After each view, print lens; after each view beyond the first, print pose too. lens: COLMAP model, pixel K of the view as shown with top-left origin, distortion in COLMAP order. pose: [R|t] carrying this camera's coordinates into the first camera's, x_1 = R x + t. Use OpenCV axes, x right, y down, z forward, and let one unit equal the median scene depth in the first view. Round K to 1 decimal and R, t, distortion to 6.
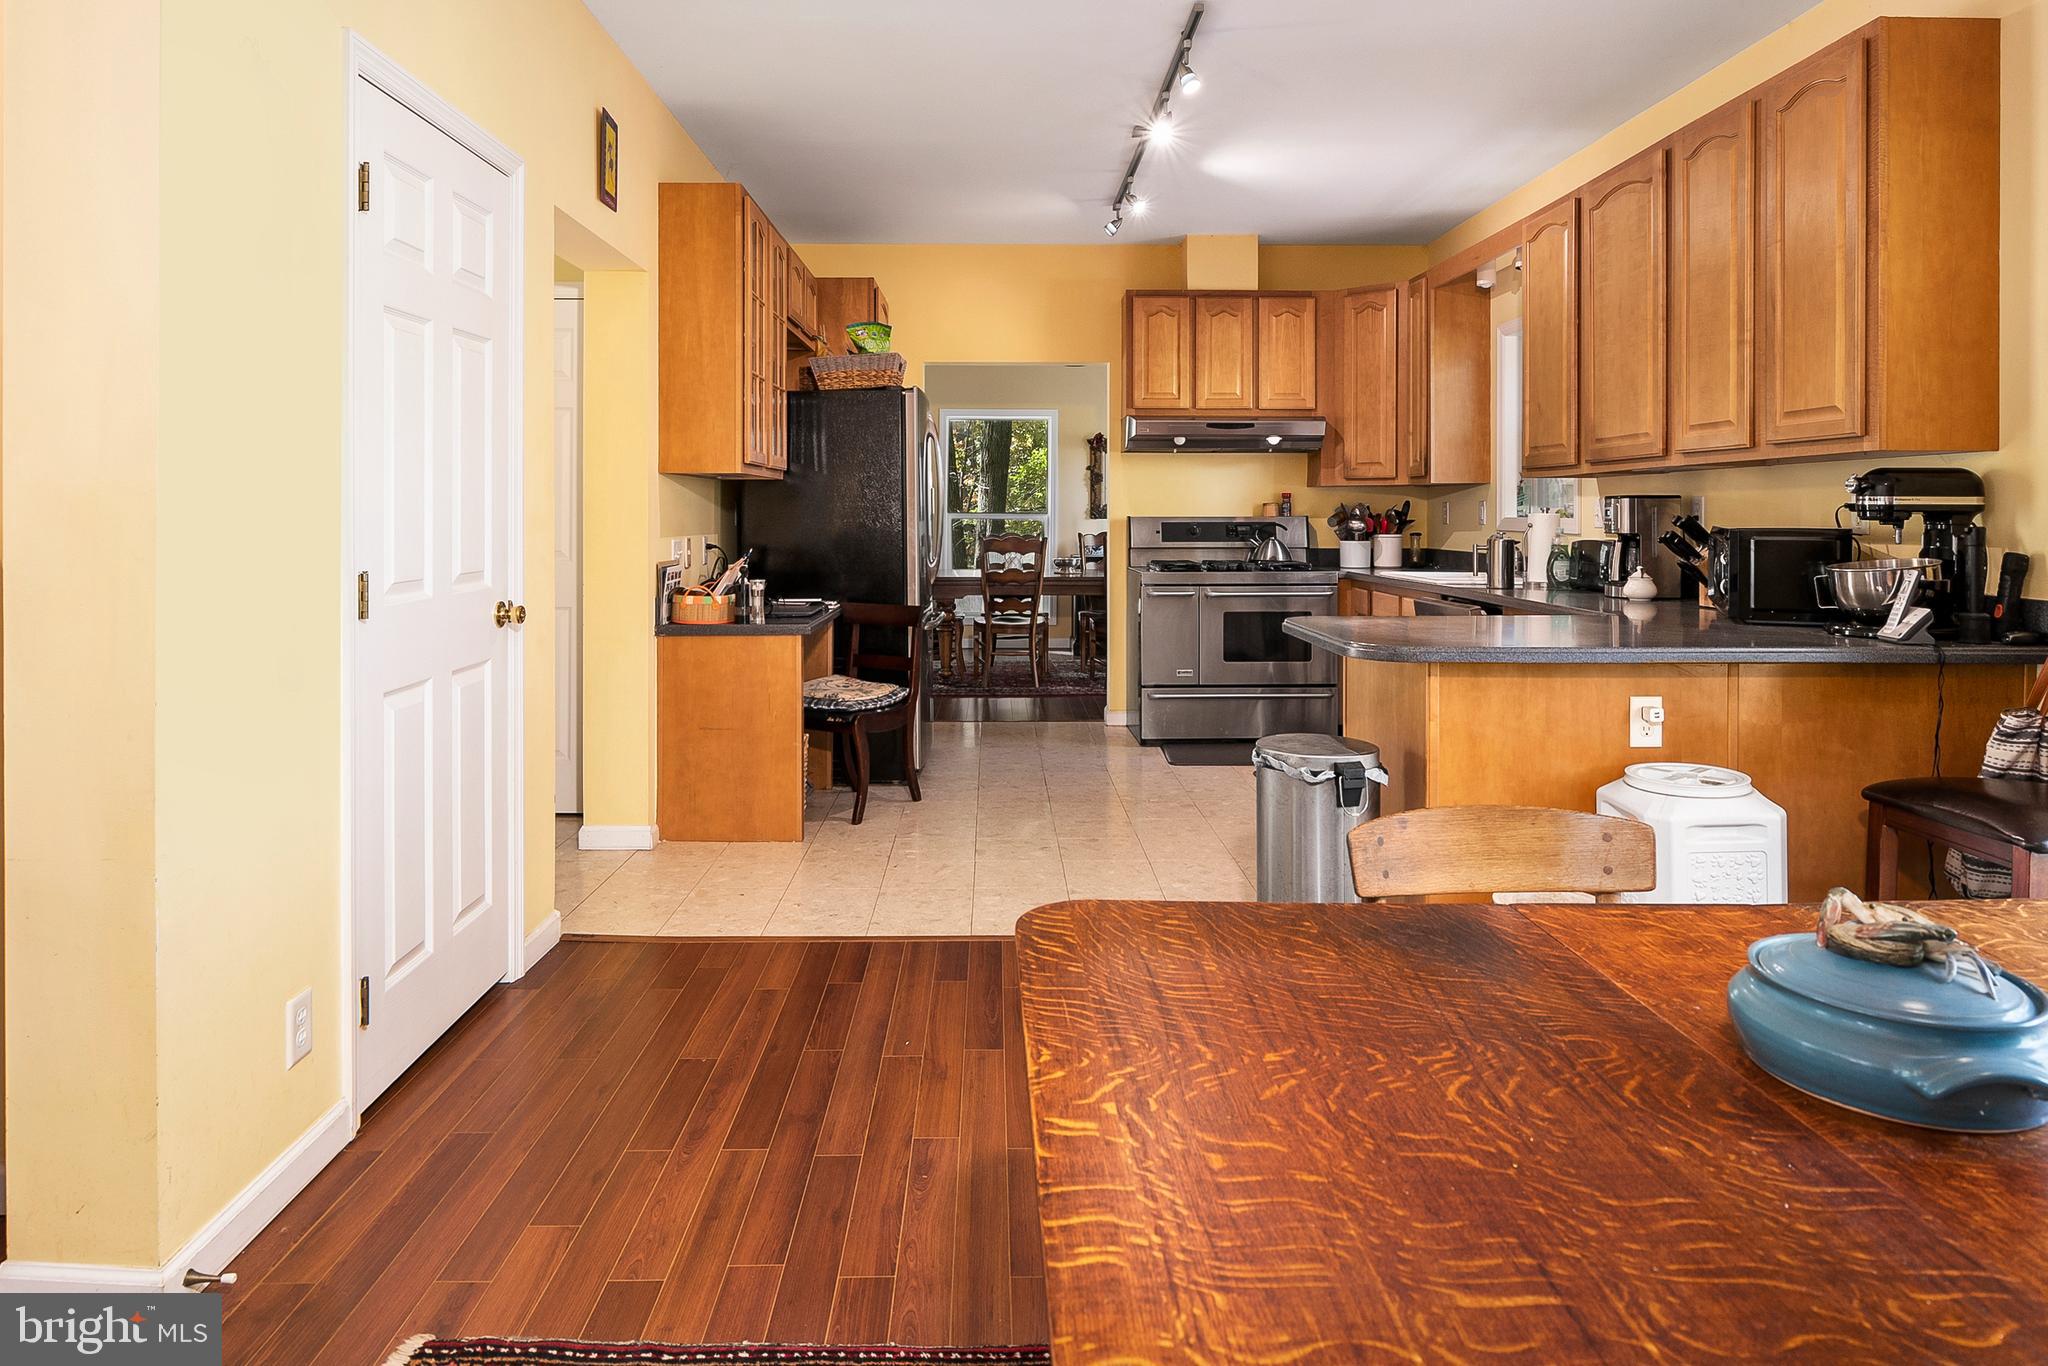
lens RADIAL K [[1250.3, 0, 1021.8], [0, 1250.3, 518.2], [0, 0, 1]] dist [-0.003751, -0.000643]
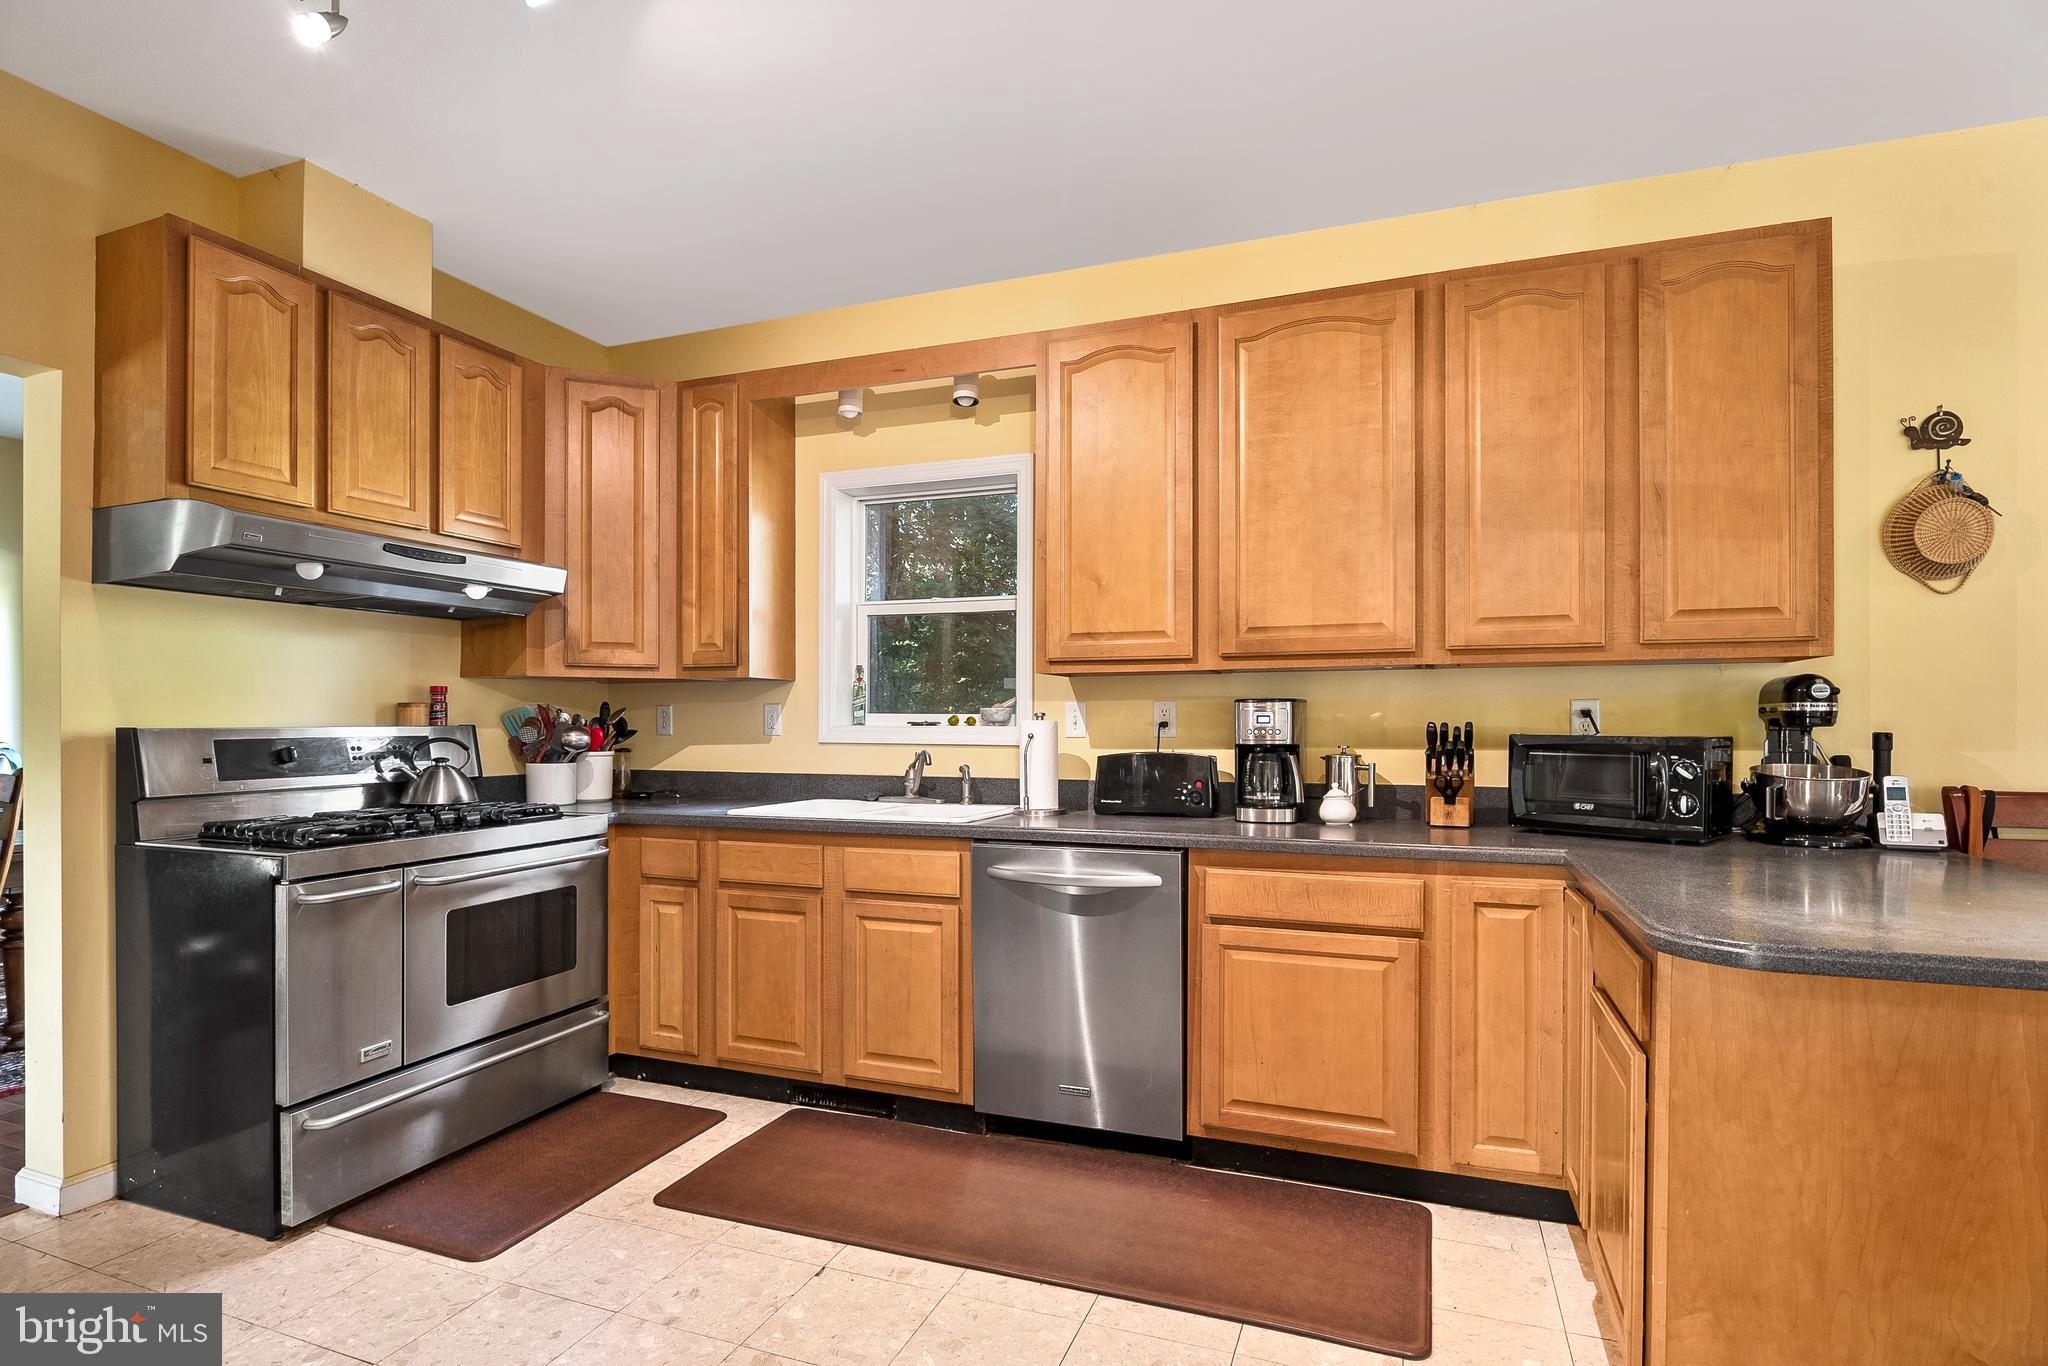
lens RADIAL K [[1011.9, 0, 1030.4], [0, 1011.9, 720.7], [0, 0, 1]] dist [-0.013549, 0.000455]
pose [[0.373039, -0.001214, 0.927815, -0.129134], [0.004486, 0.999990, -0.000495, -0.002492], [-0.927805, 0.004347, 0.373041, 0.588899]]
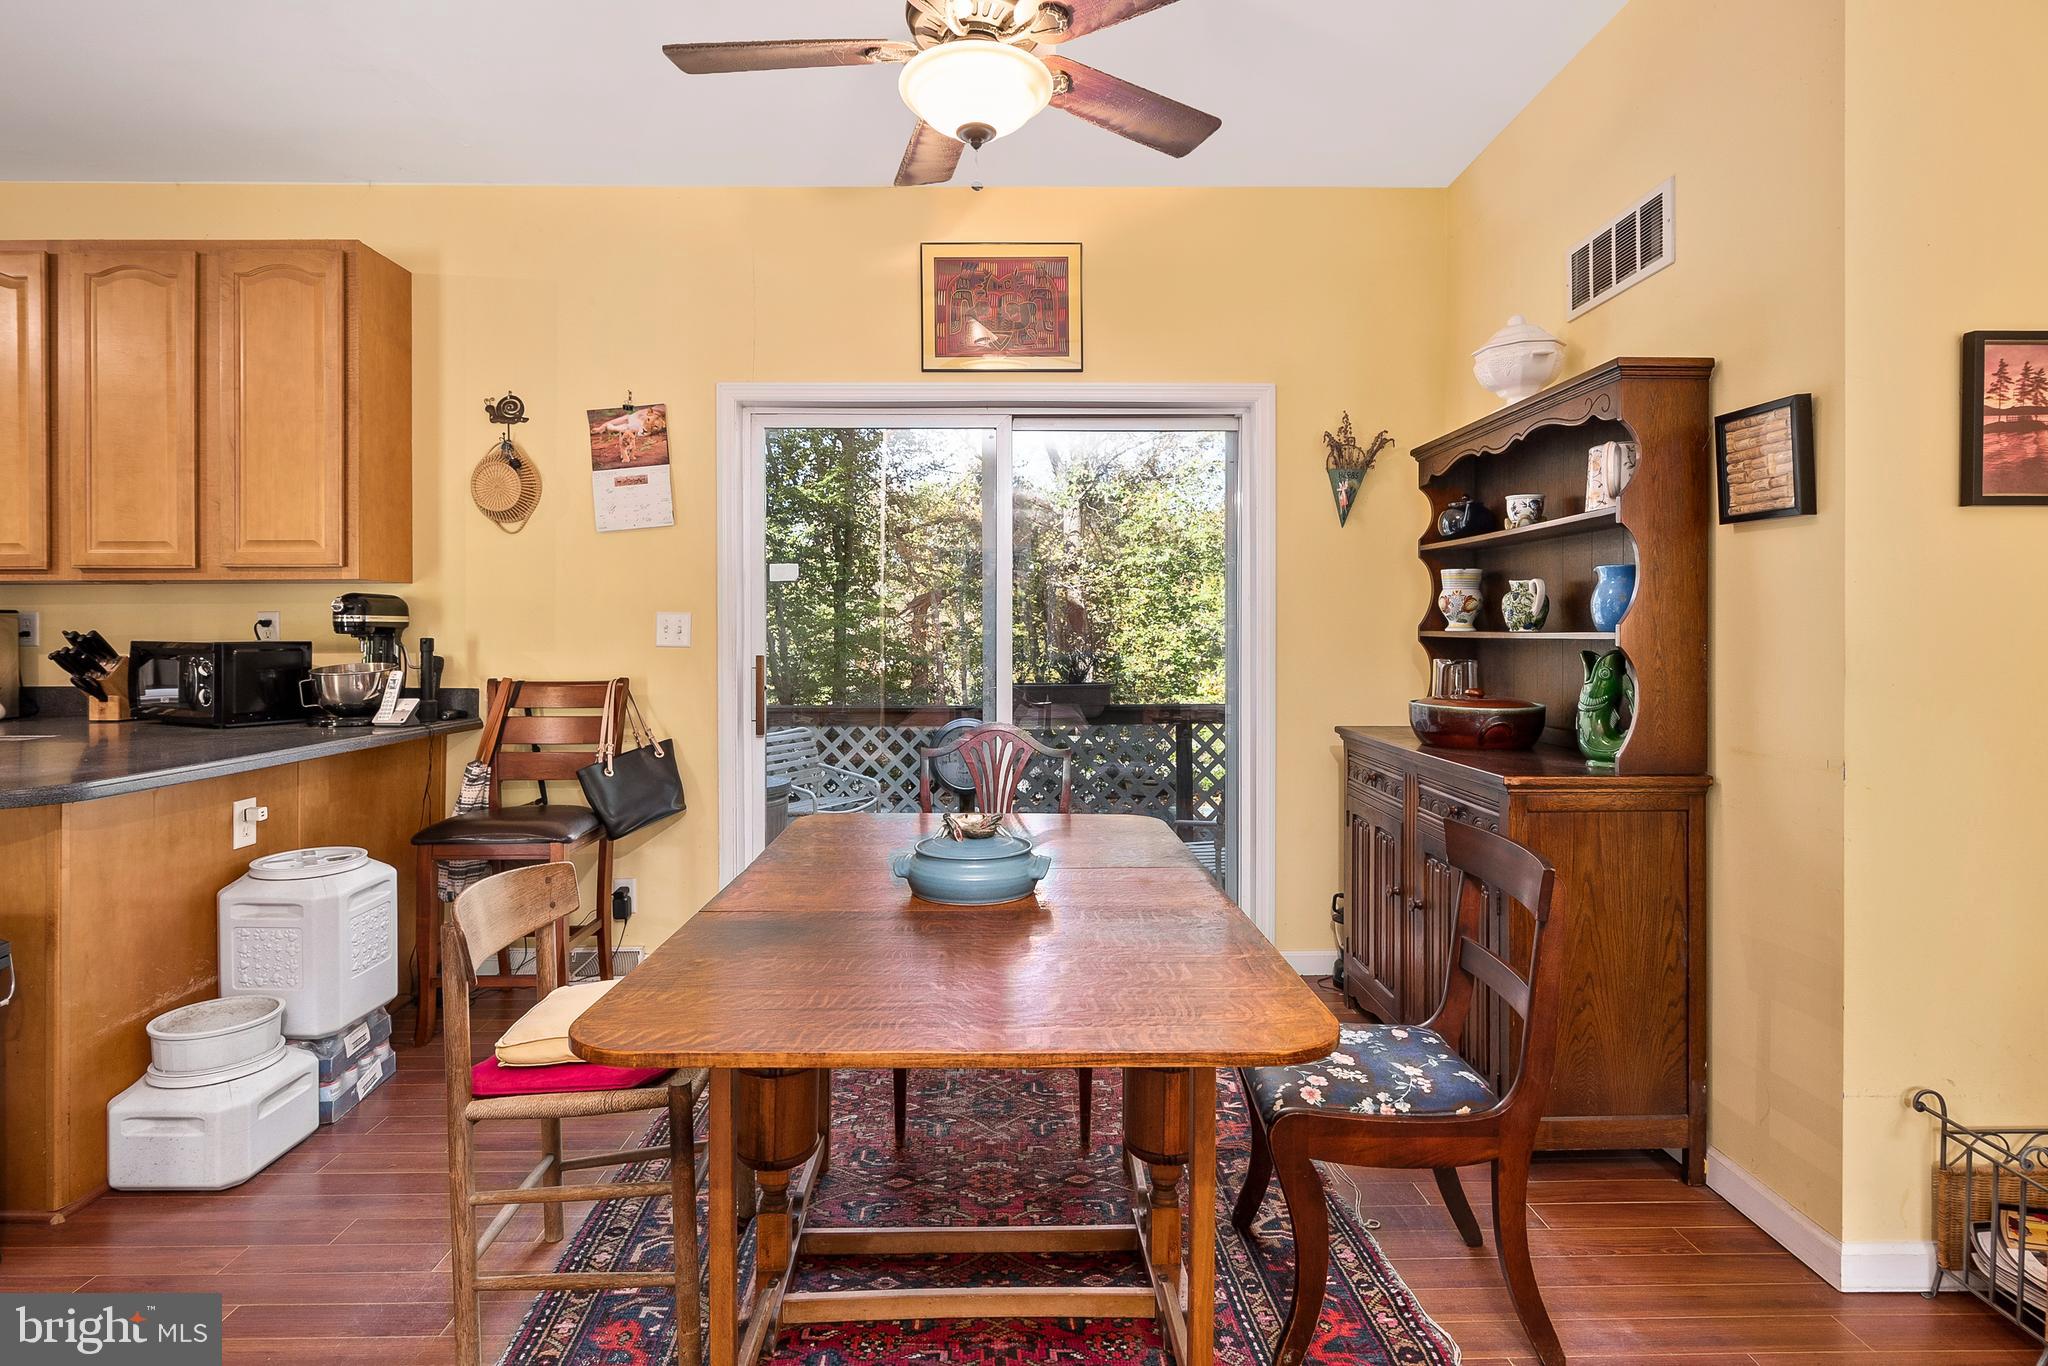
lens RADIAL K [[1028.6, 0, 1024.9], [0, 1028.6, 634.9], [0, 0, 1]] dist [0.001681, 0.000379]
pose [[0.014999, -0.009282, 0.999844, -0.163695], [0.005764, 0.999941, 0.009196, -0.001333], [-0.999871, 0.005626, 0.015051, 0.137126]]
